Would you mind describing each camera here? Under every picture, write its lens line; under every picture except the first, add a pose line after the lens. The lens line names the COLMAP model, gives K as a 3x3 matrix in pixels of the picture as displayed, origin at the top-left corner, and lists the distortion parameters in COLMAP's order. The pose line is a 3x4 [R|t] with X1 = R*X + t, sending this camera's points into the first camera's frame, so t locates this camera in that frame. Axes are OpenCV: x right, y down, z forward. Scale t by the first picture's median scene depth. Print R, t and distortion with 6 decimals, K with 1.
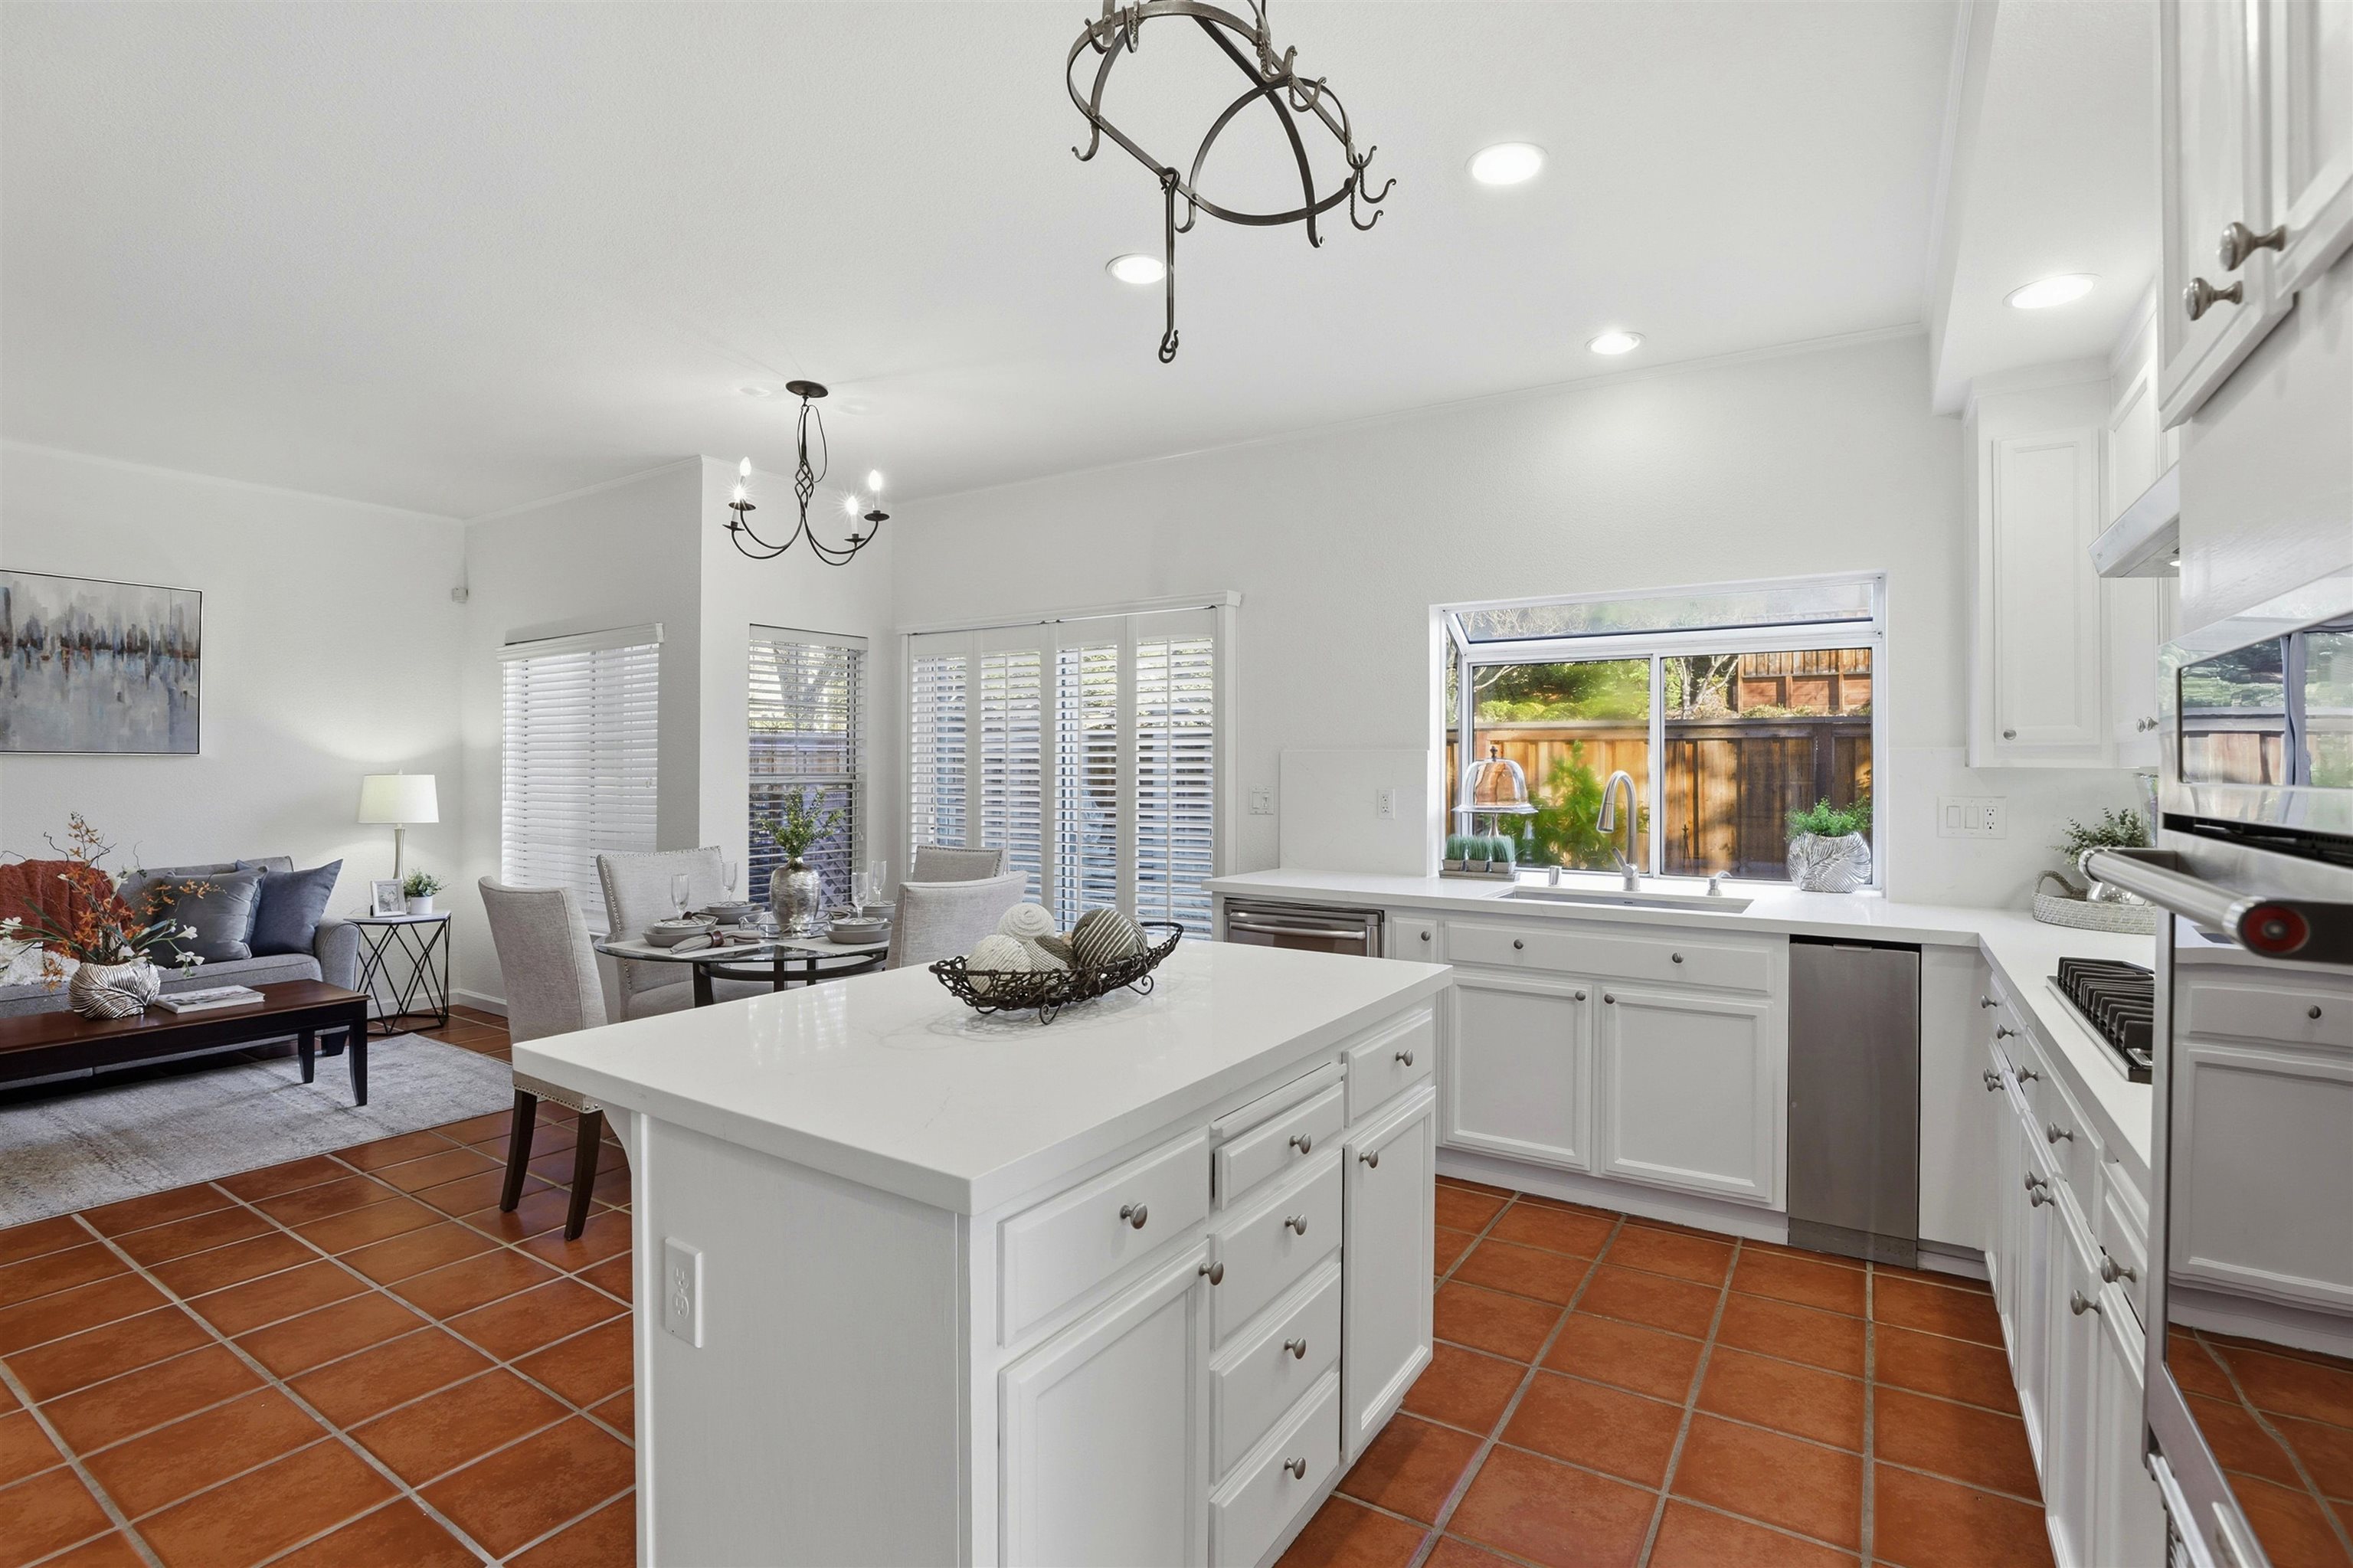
lens RADIAL K [[1083.8, 0, 1165.5], [0, 1083.8, 769.5], [0, 0, 1]] dist [-0.026363, 0.003431]
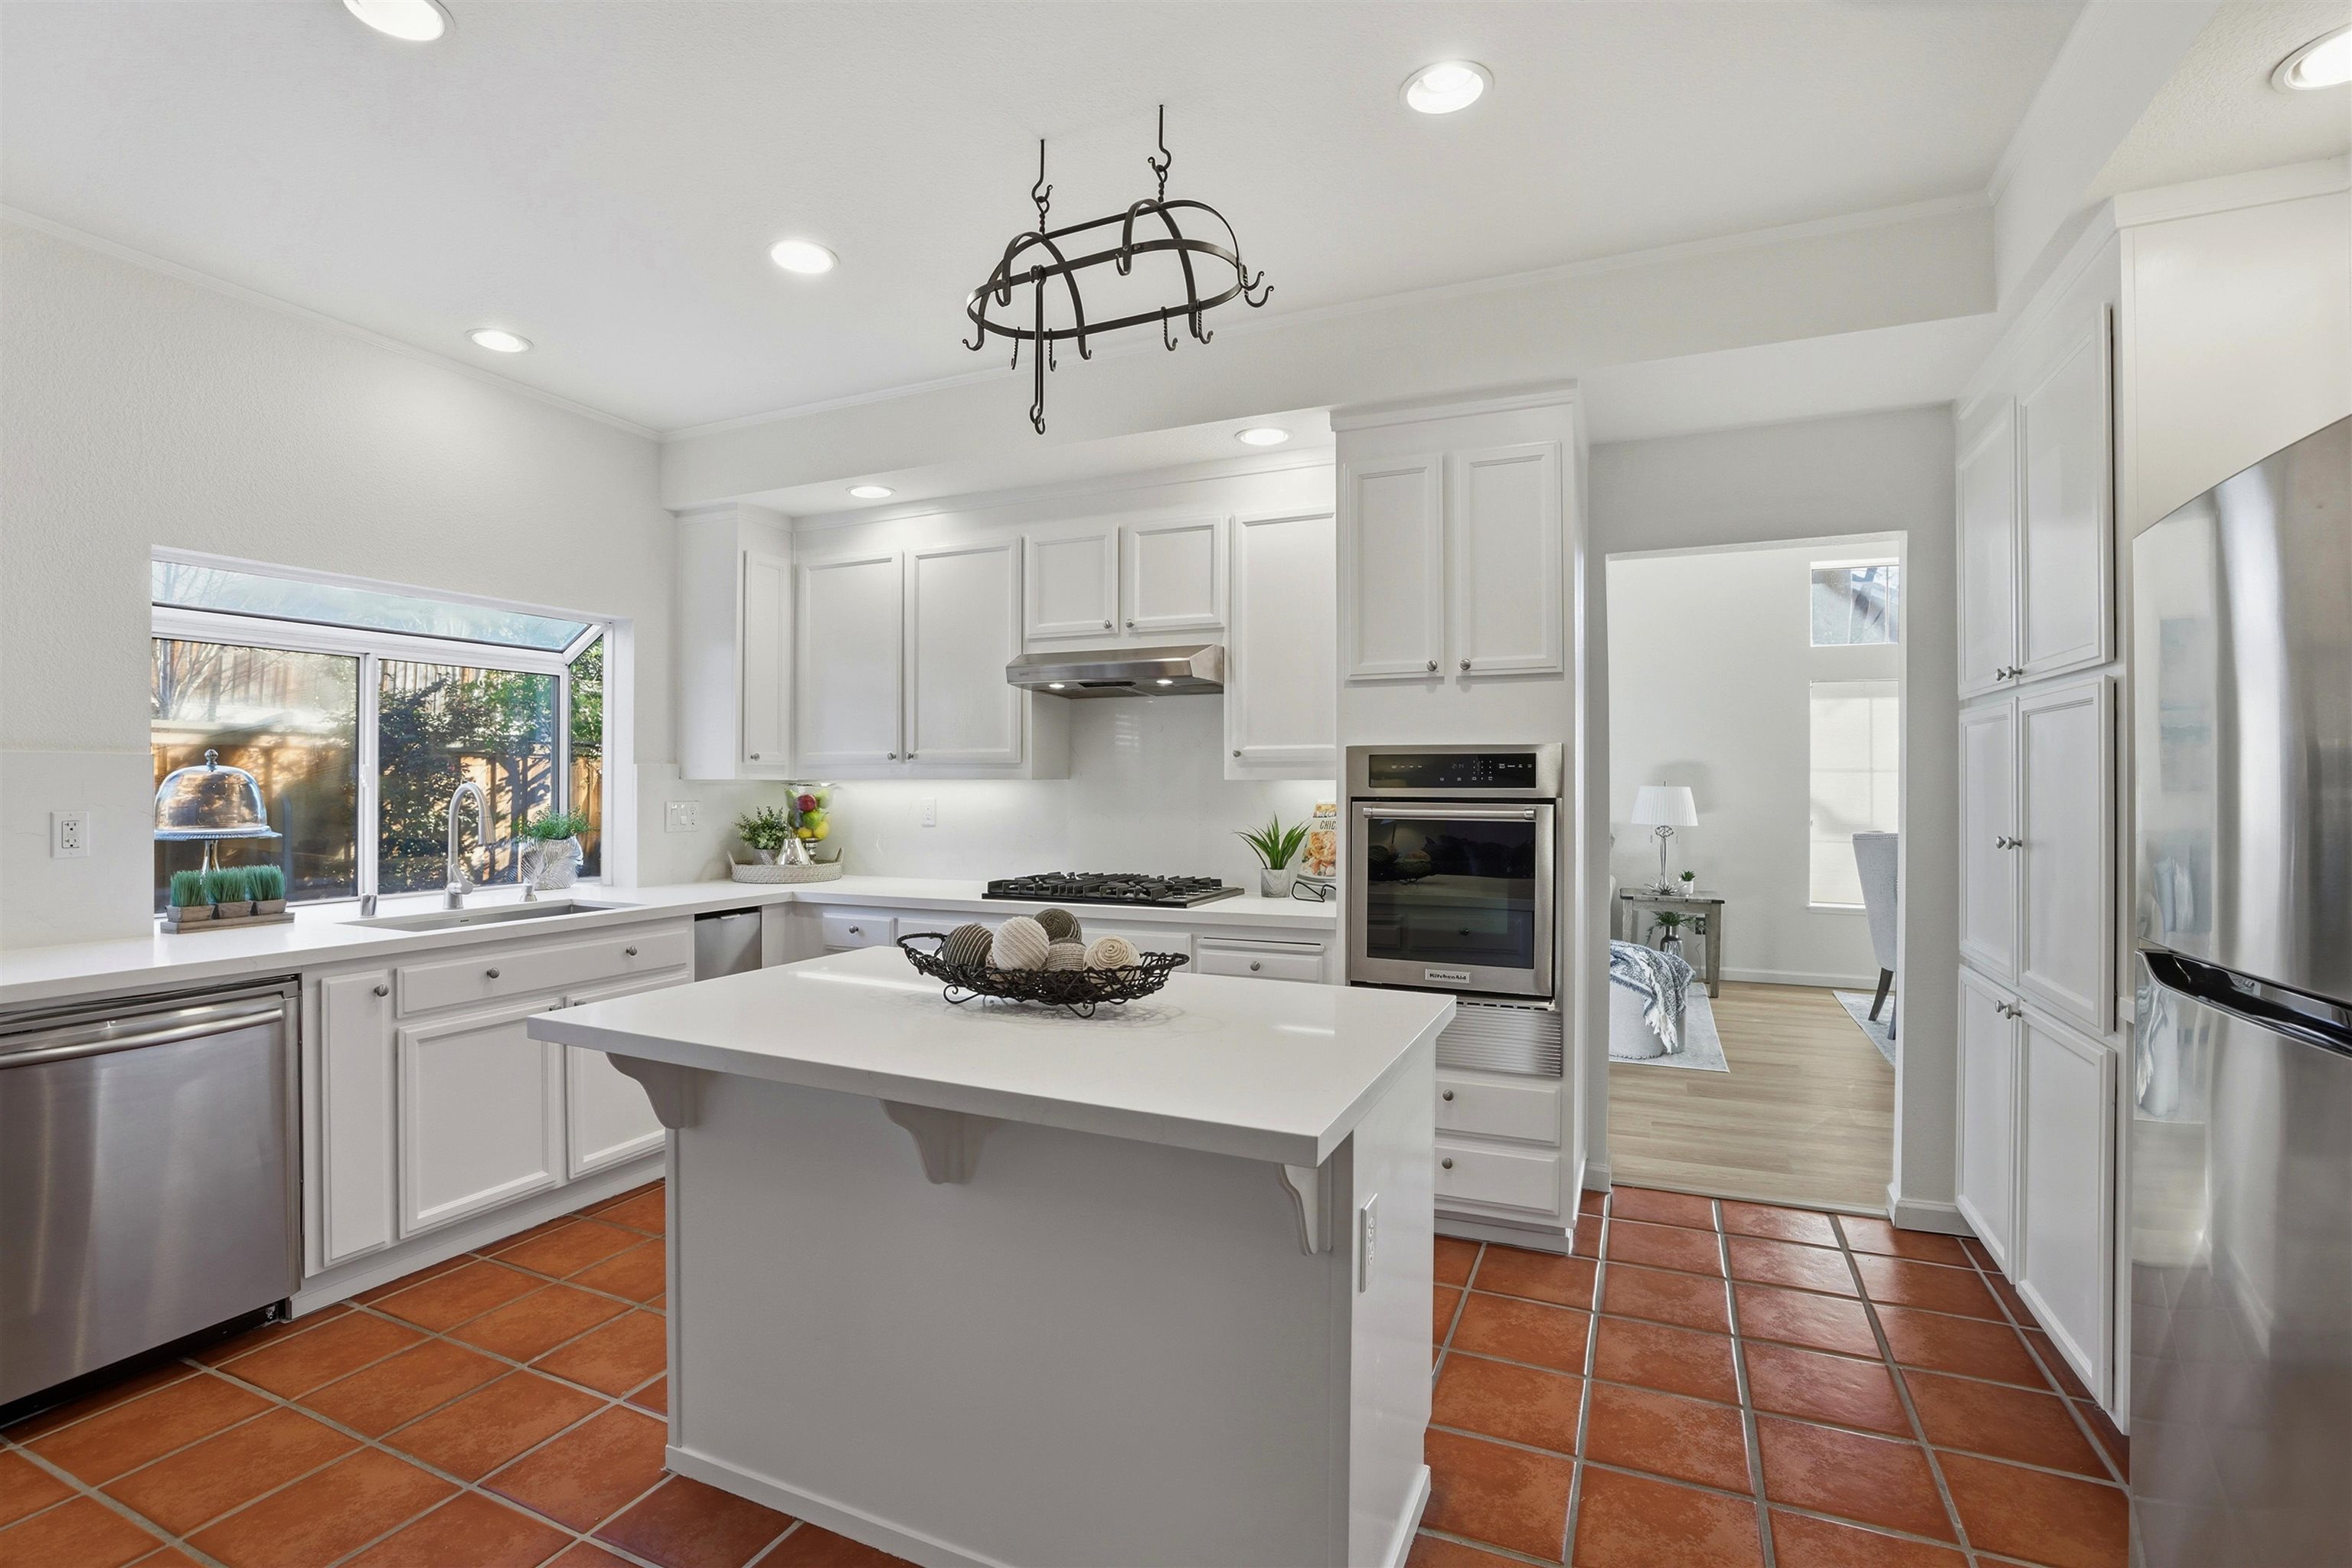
lens RADIAL K [[1083.3, 0, 1168.8], [0, 1083.3, 791.4], [0, 0, 1]] dist [-0.026363, 0.003431]
pose [[-0.145394, -0.009114, 0.989332, -0.466046], [-0.003764, 0.999955, 0.008659, -0.000696], [-0.989367, -0.002465, -0.145422, 0.409211]]
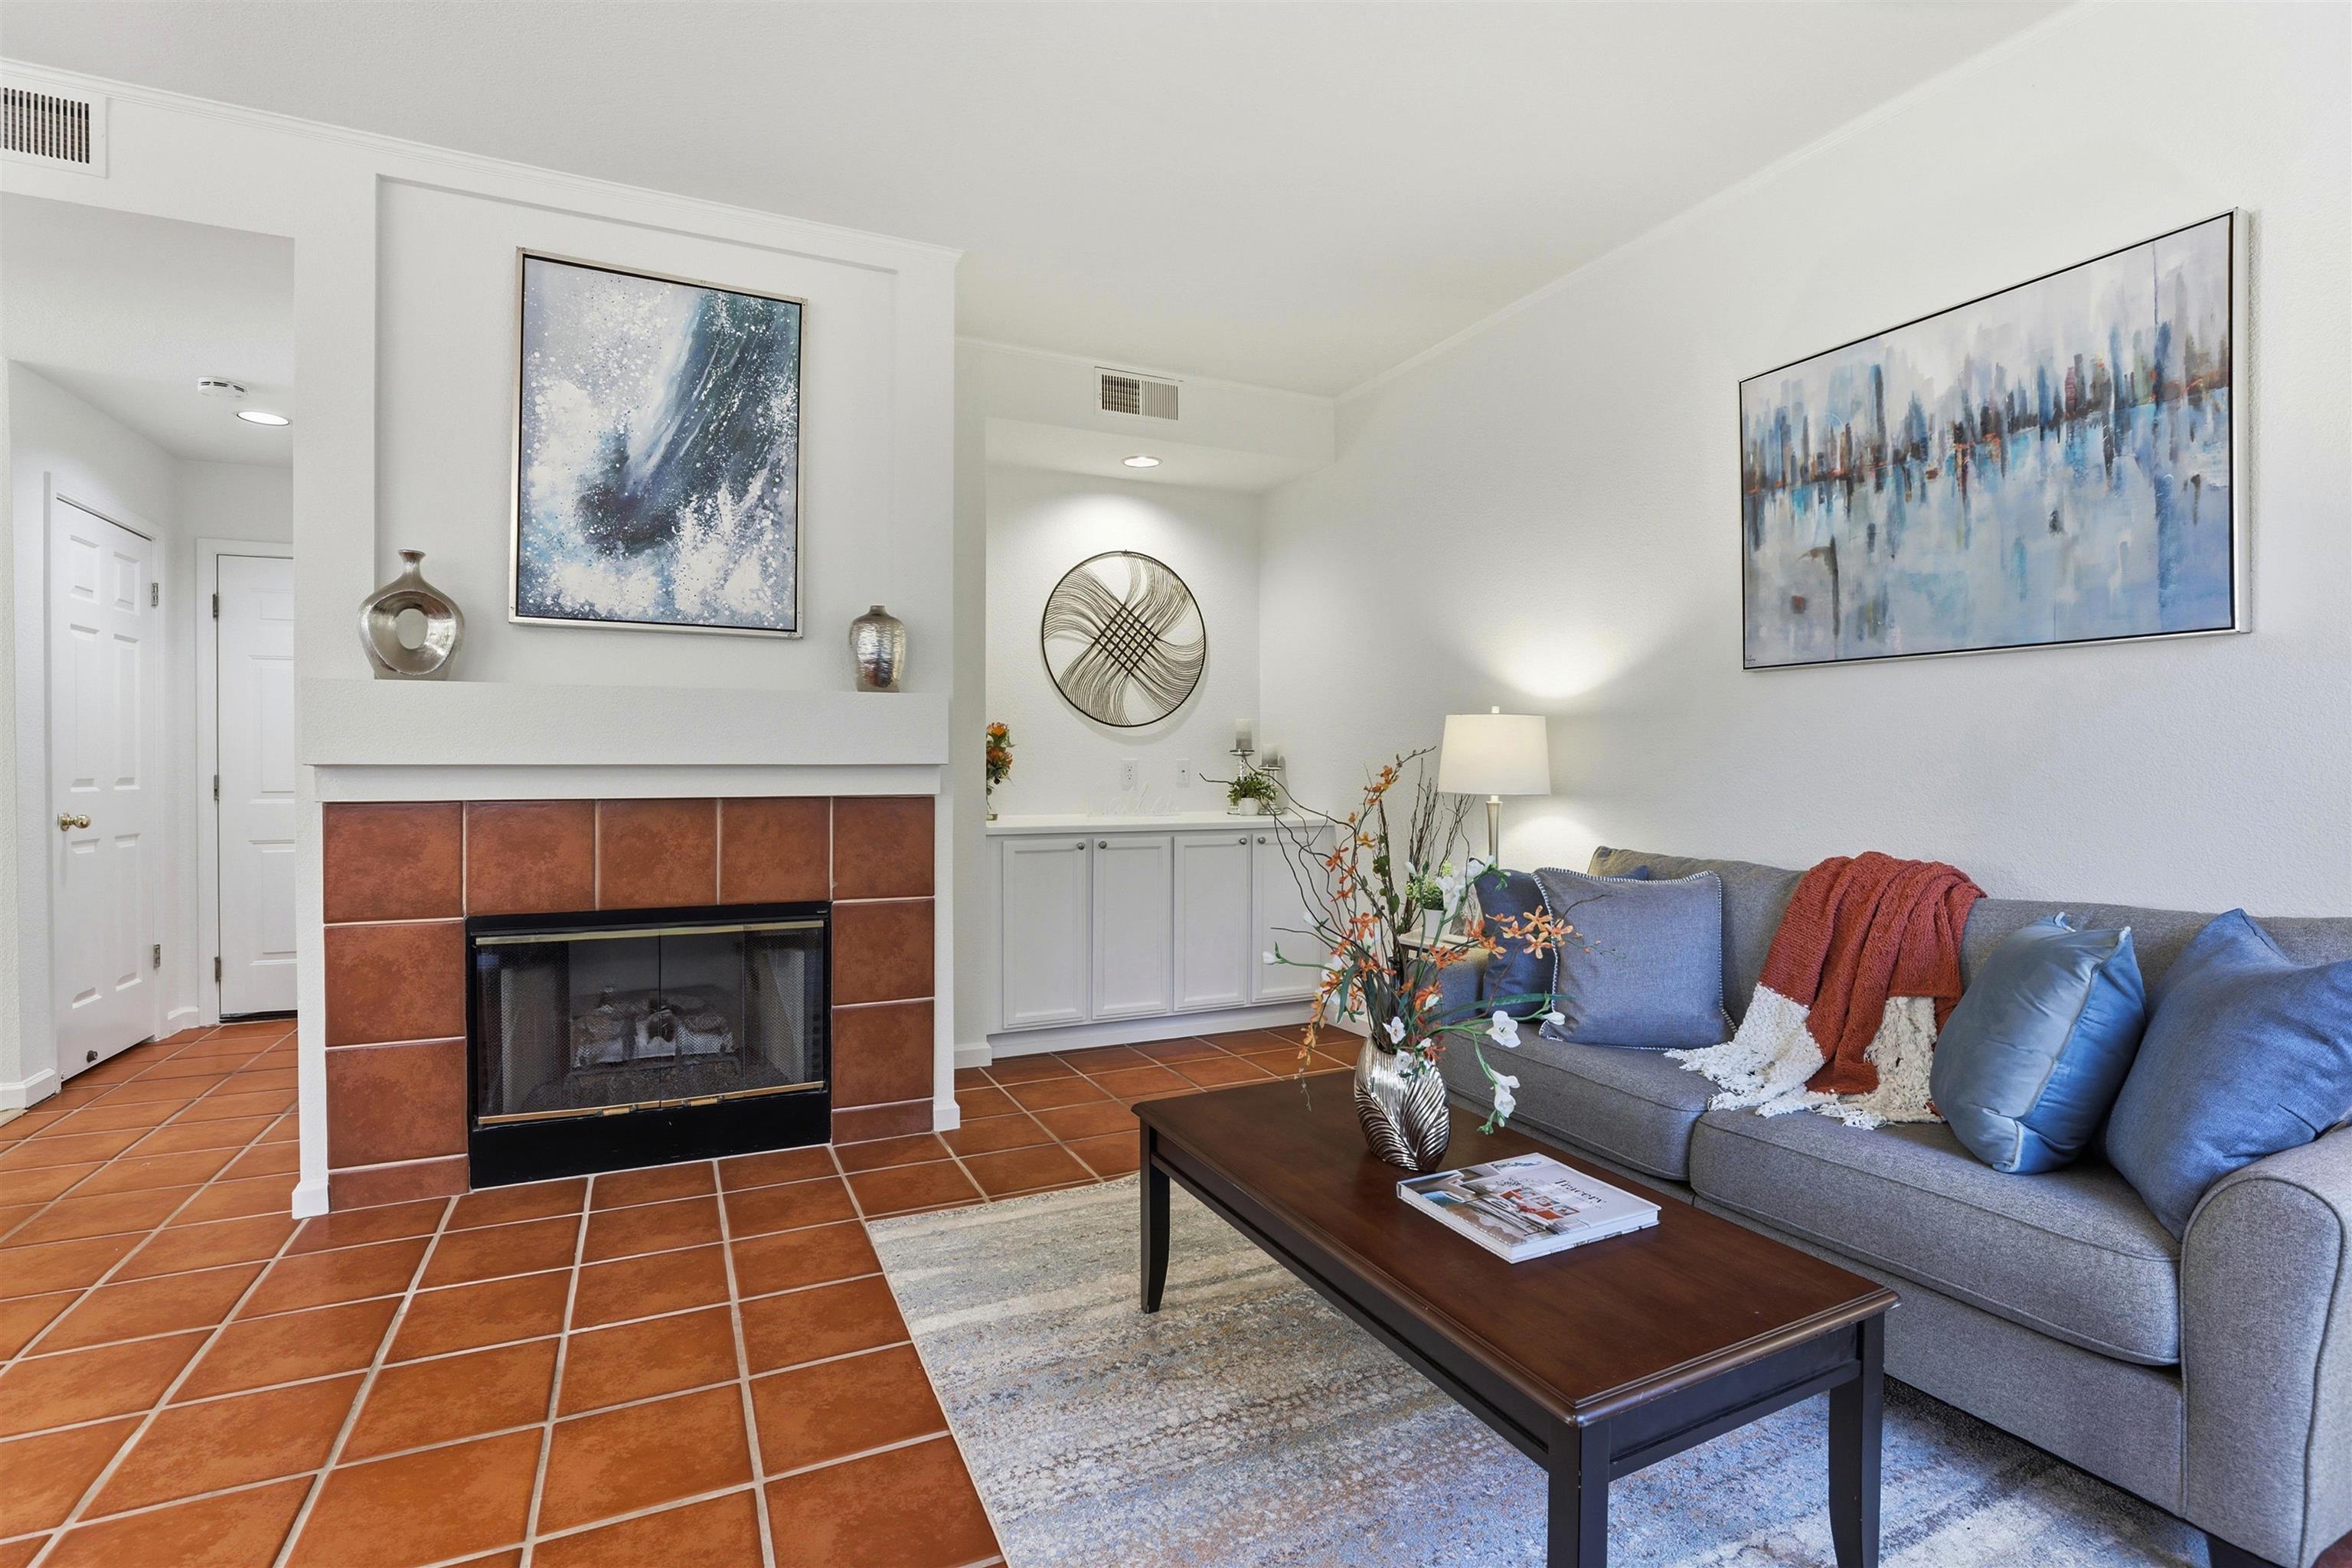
lens RADIAL K [[1083.3, 0, 1175.7], [0, 1083.3, 758.3], [0, 0, 1]] dist [-0.026363, 0.003431]
pose [[-0.522320, 0.000308, -0.852749, -0.405601], [0.000106, 1.000000, 0.000296, 0.036211], [0.852749, 0.000064, -0.522320, 0.950013]]
